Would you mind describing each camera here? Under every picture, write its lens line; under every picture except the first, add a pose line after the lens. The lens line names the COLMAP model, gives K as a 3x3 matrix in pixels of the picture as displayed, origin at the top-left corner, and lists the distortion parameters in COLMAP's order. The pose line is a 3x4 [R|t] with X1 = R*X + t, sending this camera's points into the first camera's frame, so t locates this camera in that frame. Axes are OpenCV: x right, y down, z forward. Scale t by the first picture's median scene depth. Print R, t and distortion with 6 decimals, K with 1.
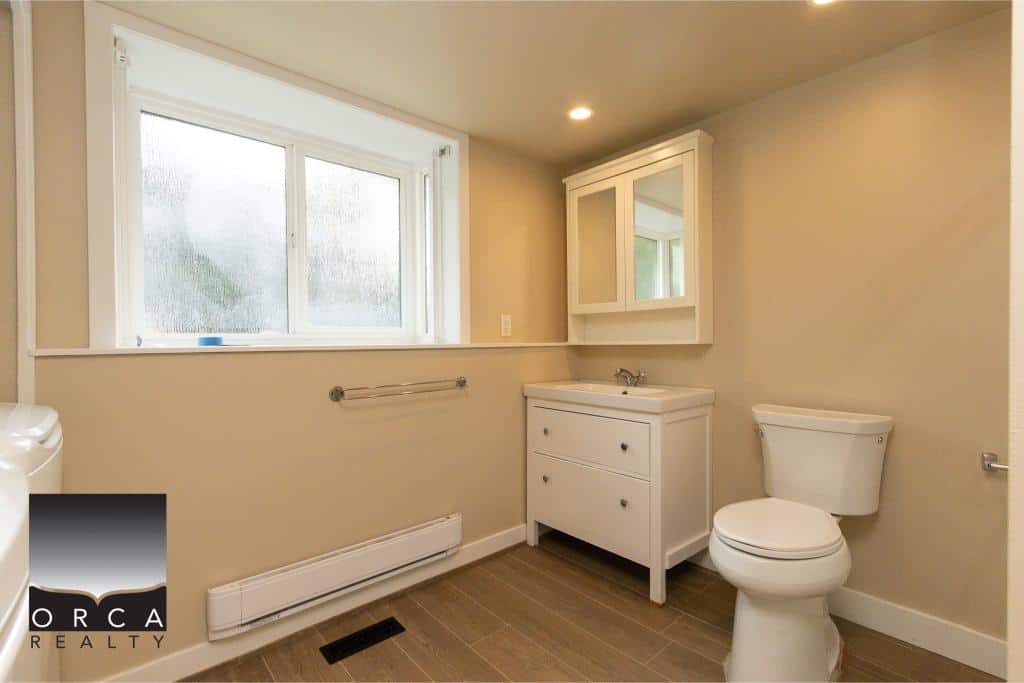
lens RADIAL K [[463.5, 0, 510.2], [0, 463.5, 340.2], [0, 0, 1]] dist [0.002207, 0.000180]
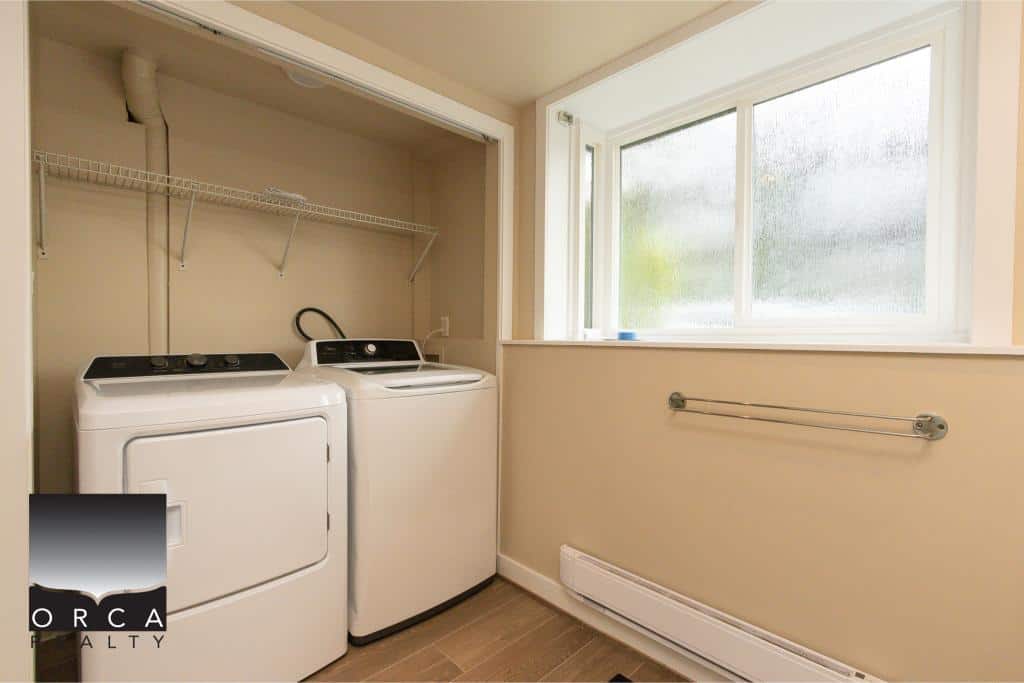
lens RADIAL K [[463.5, 0, 509.8], [0, 463.5, 344.5], [0, 0, 1]] dist [0.002207, 0.000180]
pose [[0.033872, 0.024066, -0.999136, 0.441405], [-0.003041, 0.999708, 0.023977, -0.003819], [0.999422, 0.002226, 0.033936, 0.697499]]
